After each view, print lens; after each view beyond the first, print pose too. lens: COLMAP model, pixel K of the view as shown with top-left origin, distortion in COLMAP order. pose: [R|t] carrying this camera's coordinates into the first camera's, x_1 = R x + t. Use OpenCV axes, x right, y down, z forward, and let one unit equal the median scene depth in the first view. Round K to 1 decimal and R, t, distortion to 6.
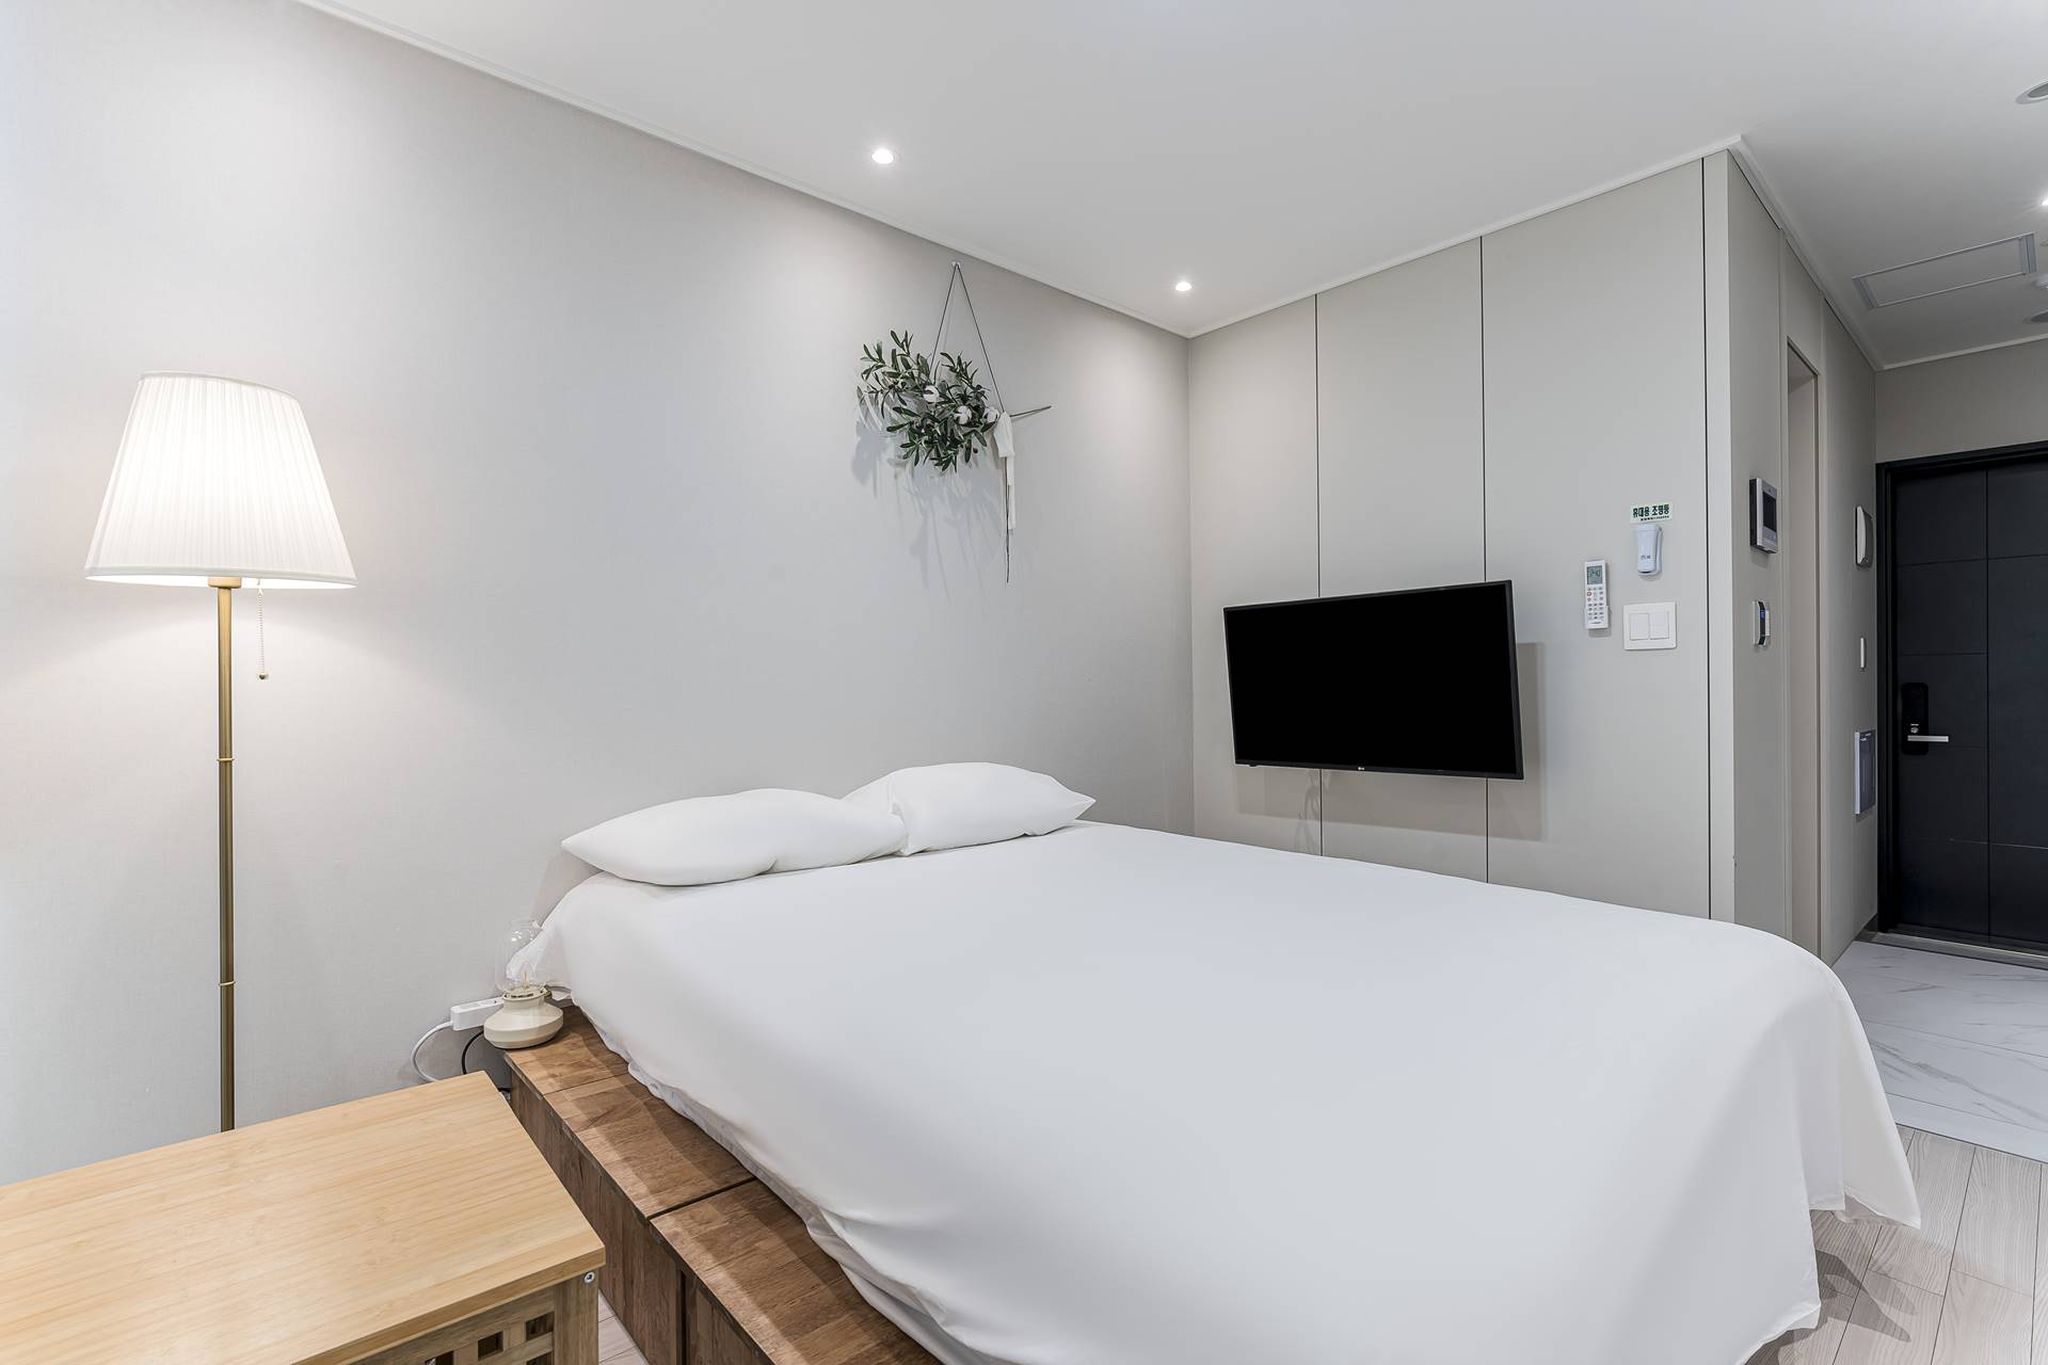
lens RADIAL K [[920.9, 0, 1030.0], [0, 920.9, 686.2], [0, 0, 1]] dist [0.002555, 0.000103]
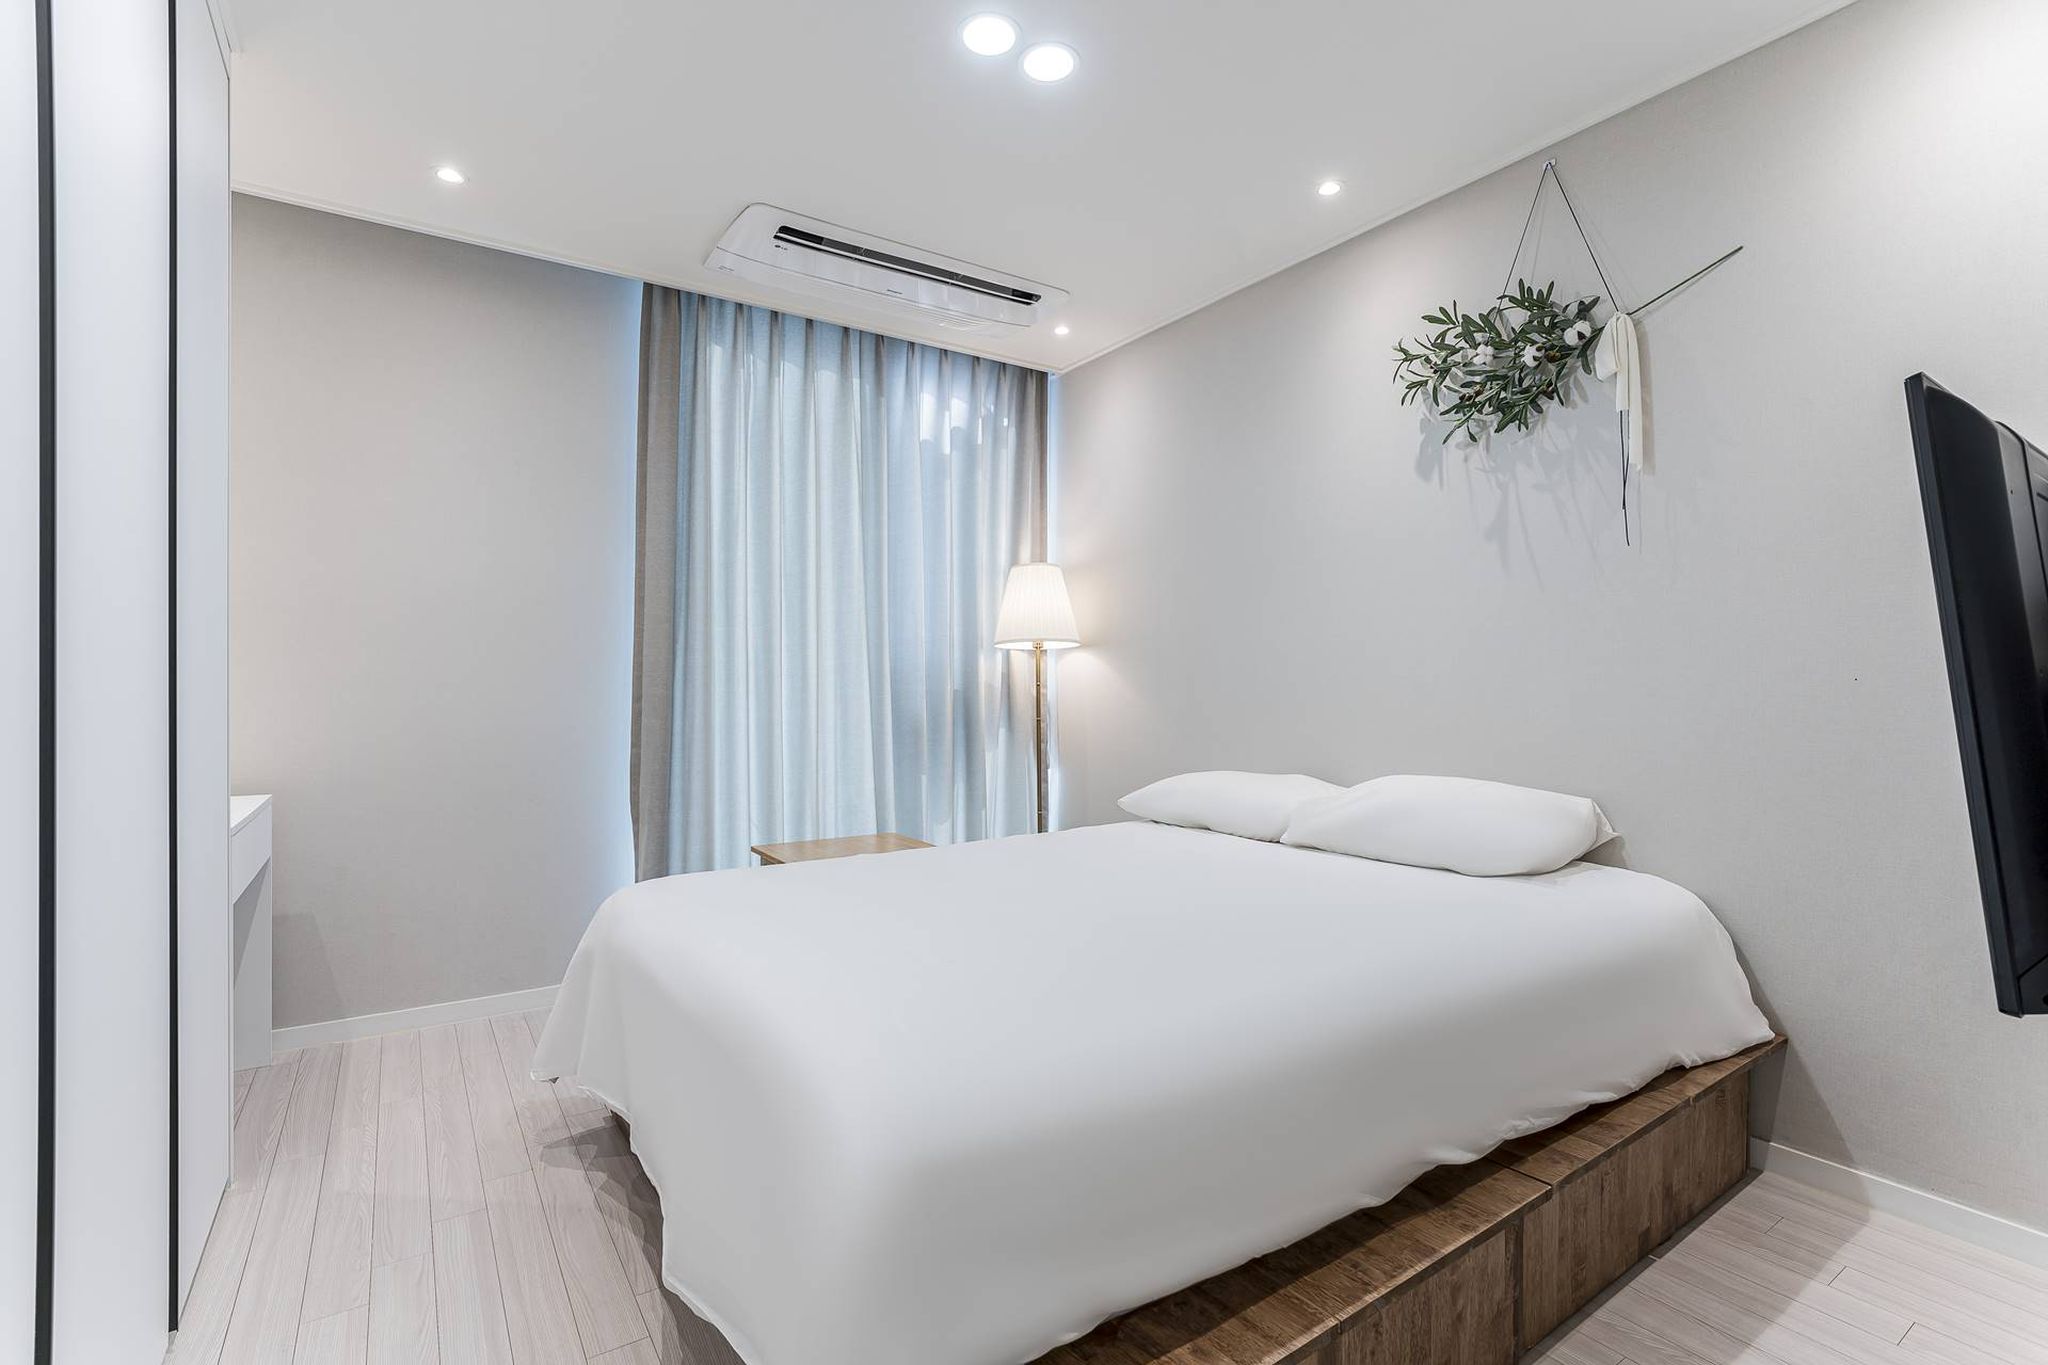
lens RADIAL K [[920.9, 0, 1023.1], [0, 920.9, 685.4], [0, 0, 1]] dist [0.002555, 0.000103]
pose [[-0.120935, 0.005666, -0.992644, 0.793488], [0.000693, 0.999984, 0.005623, -0.009813], [0.992660, -0.000008, -0.120937, 0.662063]]
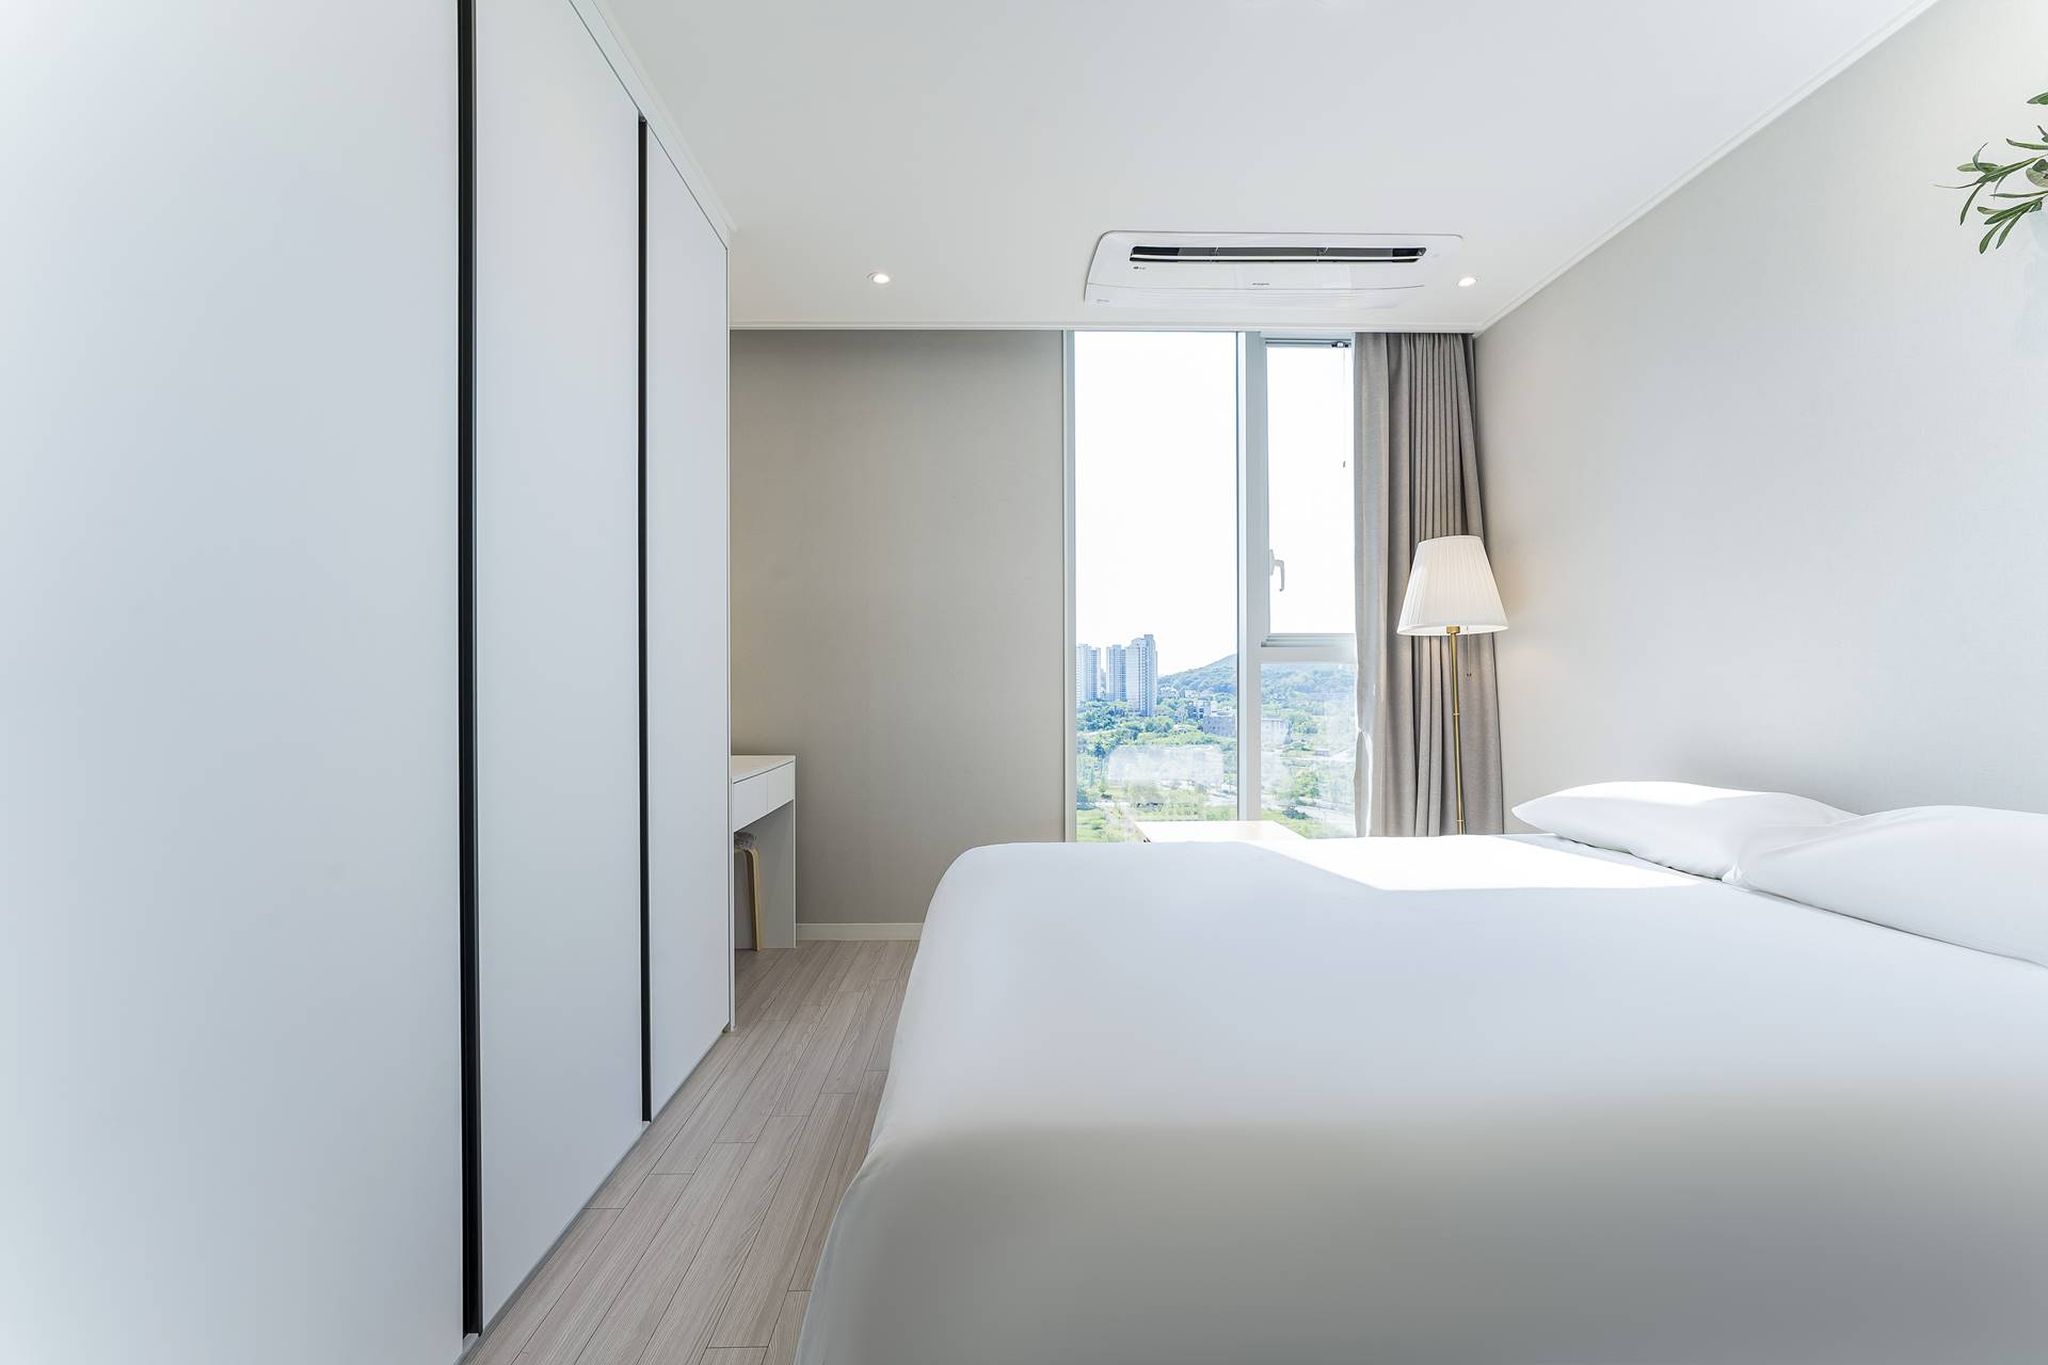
lens RADIAL K [[830.4, 0, 1033.7], [0, 830.4, 681.7], [0, 0, 1]] dist [0.008040, 0.002513]
pose [[-0.630166, 0.009971, -0.776397, 0.669065], [0.006460, 0.999950, 0.007599, -0.006509], [0.776434, -0.000227, -0.630199, 0.790410]]
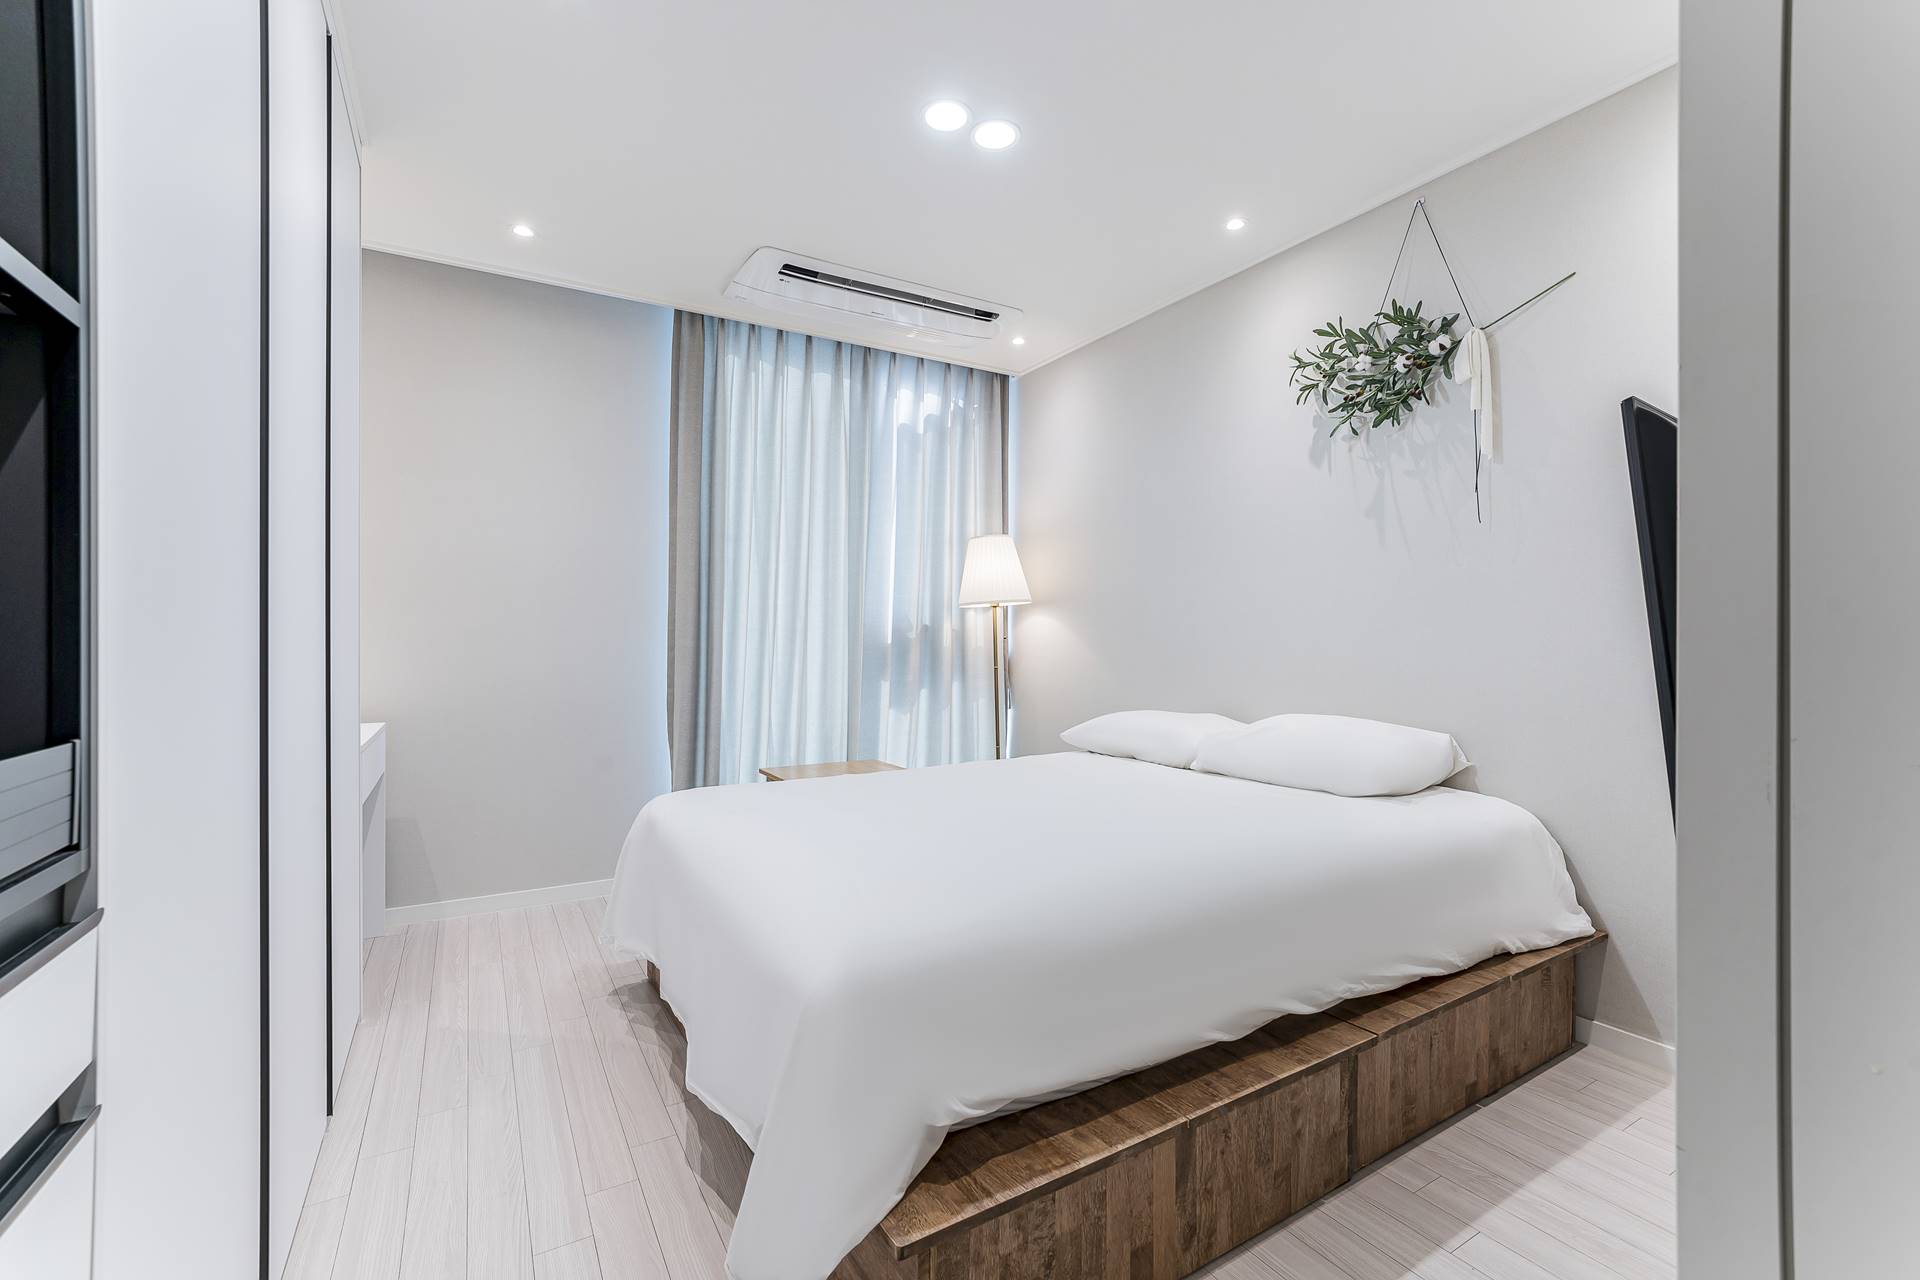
lens RADIAL K [[820.8, 0, 963.7], [0, 820.8, 641.8], [0, 0, 1]] dist [0.011805, 0.000356]
pose [[-0.173545, 0.007561, -0.984797, 0.869423], [-0.001711, 0.999967, 0.007979, -0.008467], [0.984824, 0.003070, -0.173526, 0.705843]]
